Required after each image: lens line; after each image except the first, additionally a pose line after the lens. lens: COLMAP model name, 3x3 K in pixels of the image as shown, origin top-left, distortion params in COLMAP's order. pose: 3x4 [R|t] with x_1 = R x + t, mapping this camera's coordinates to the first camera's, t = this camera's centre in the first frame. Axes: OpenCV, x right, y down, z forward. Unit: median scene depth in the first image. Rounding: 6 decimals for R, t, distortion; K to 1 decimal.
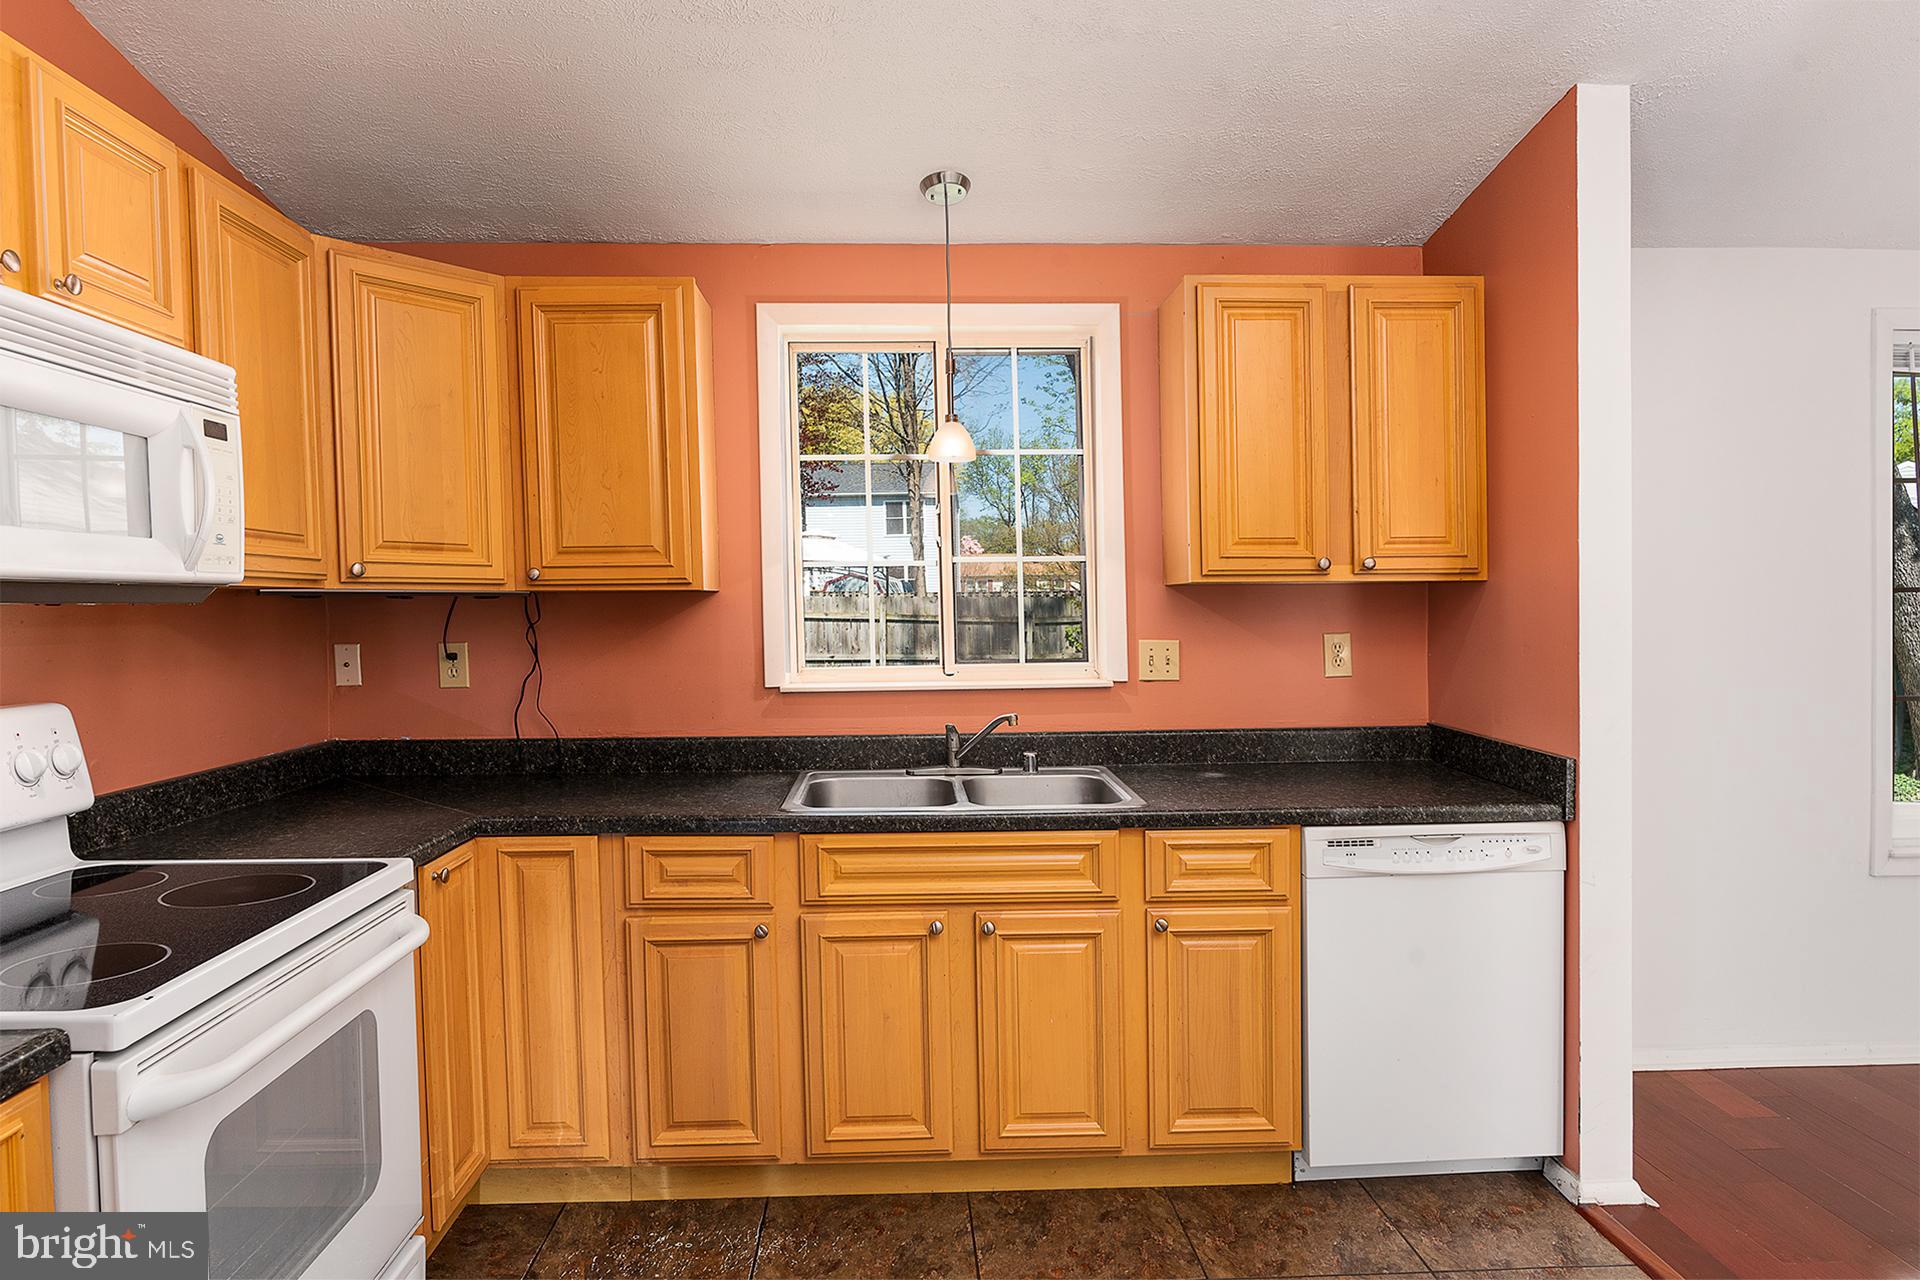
lens RADIAL K [[1103.1, 0, 943.7], [0, 1103.1, 638.6], [0, 0, 1]] dist [-0.016521, 0.011018]
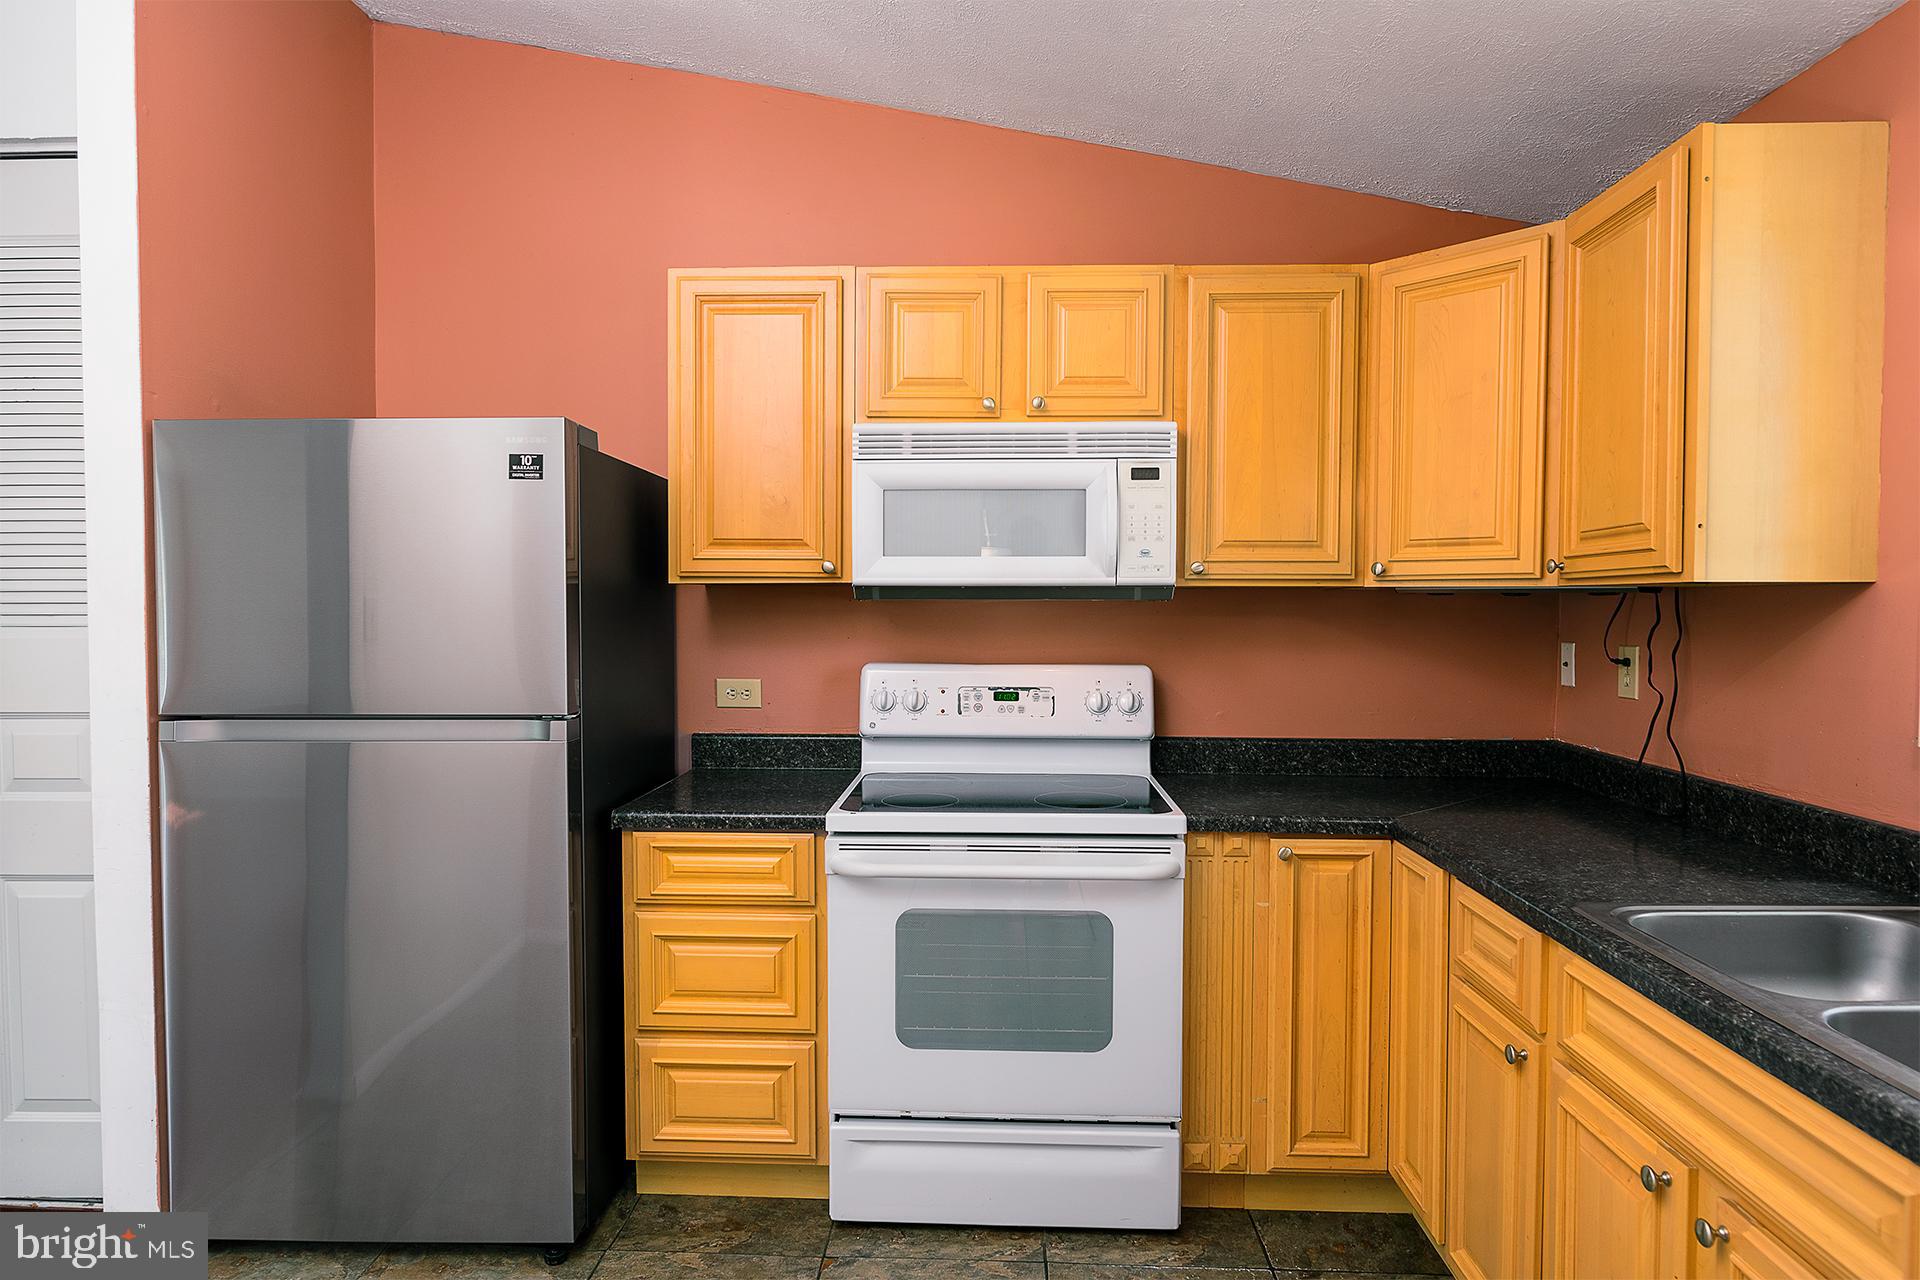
lens RADIAL K [[1103.1, 0, 953.0], [0, 1103.1, 639.7], [0, 0, 1]] dist [-0.016521, 0.011018]
pose [[-0.088747, 0.038930, -0.995293, 0.561809], [-0.032661, 0.998585, 0.041971, -0.024638], [0.995519, 0.036232, -0.087350, 0.671106]]
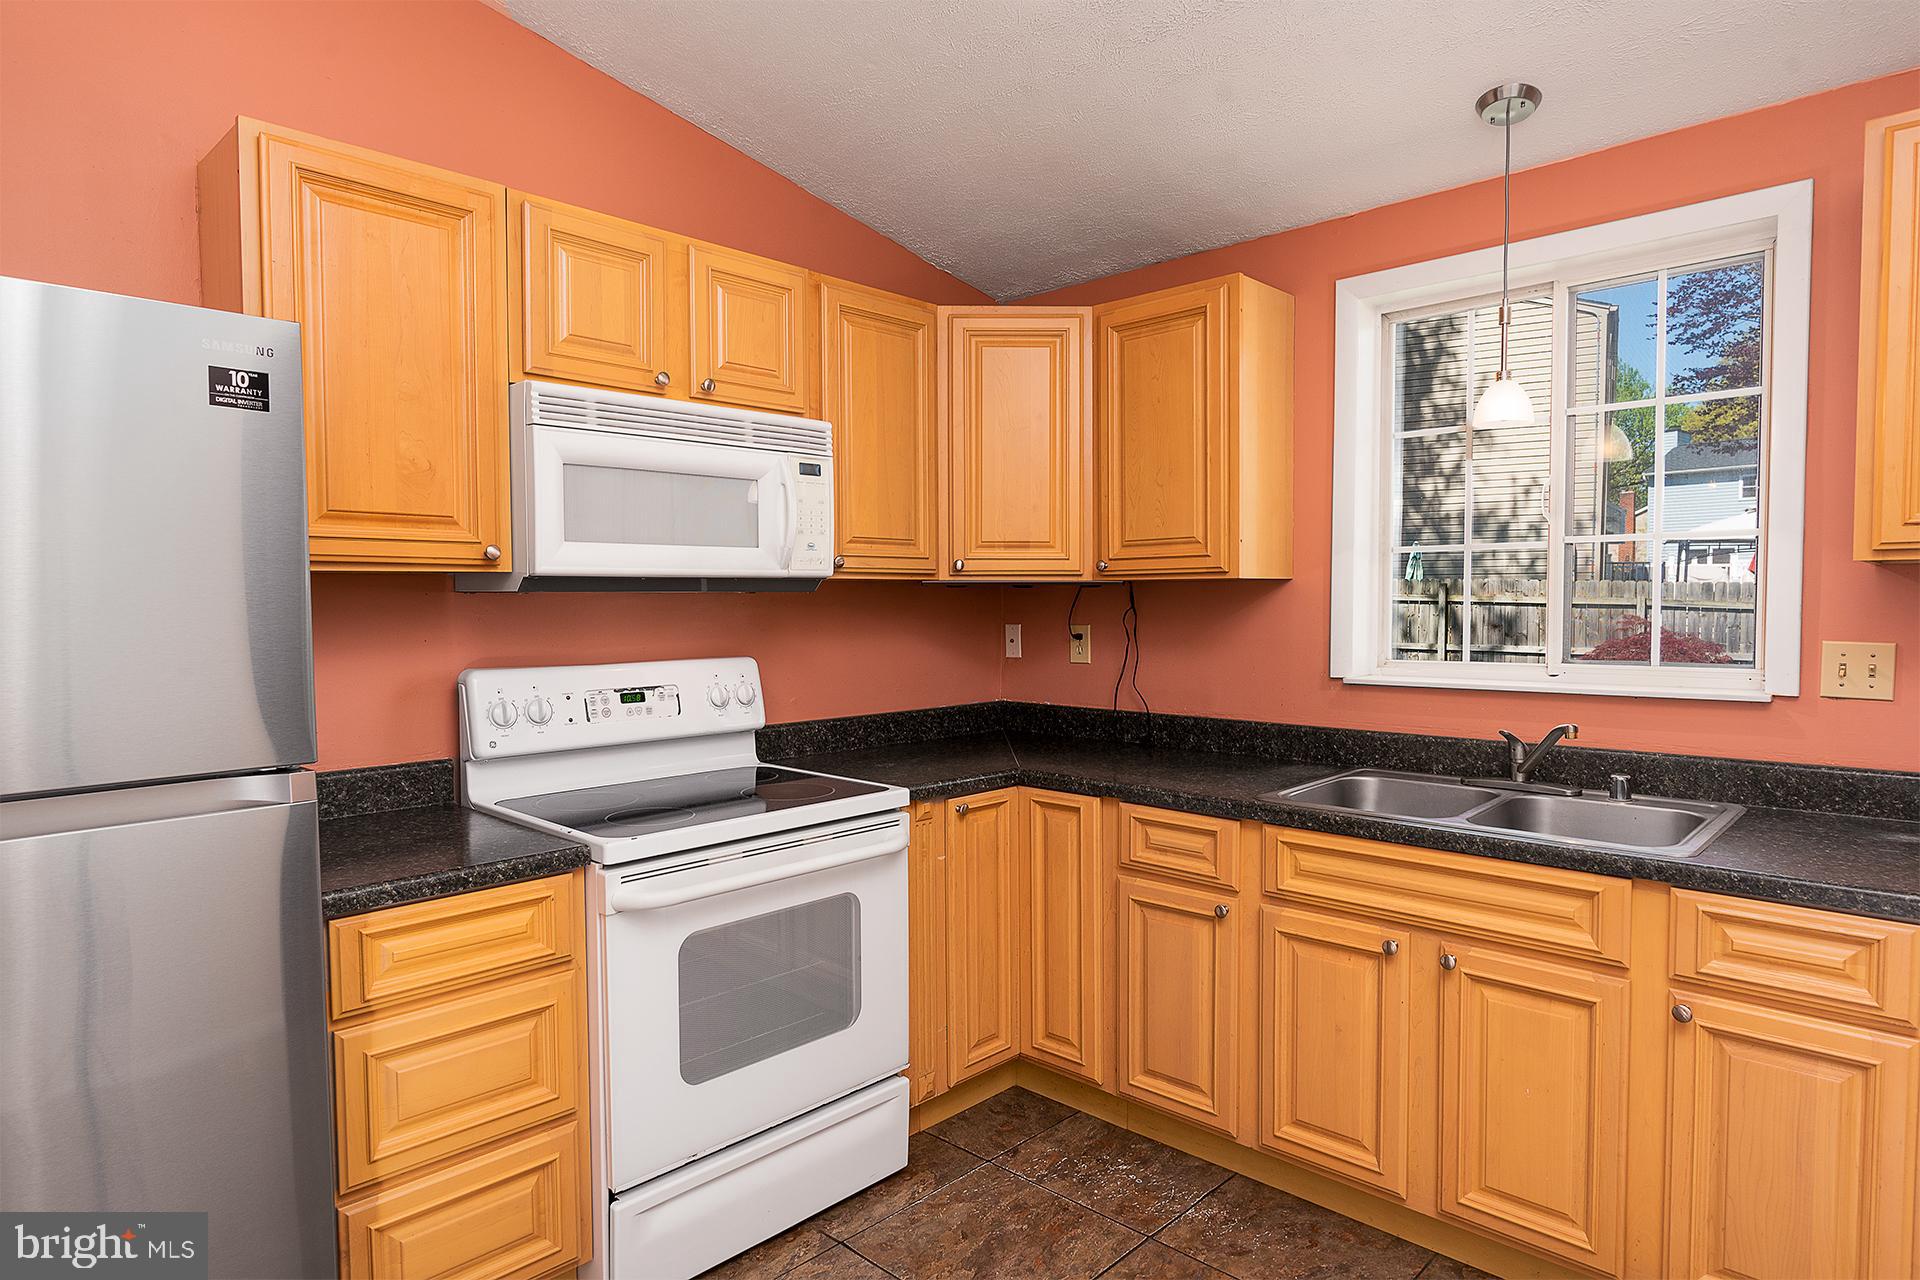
lens RADIAL K [[1103.1, 0, 957.5], [0, 1103.1, 650.2], [0, 0, 1]] dist [-0.016521, 0.011018]
pose [[0.693145, 0.038352, -0.719777, 0.382753], [-0.022013, 0.999244, 0.032044, -0.004932], [0.720462, -0.006366, 0.693466, 0.109450]]
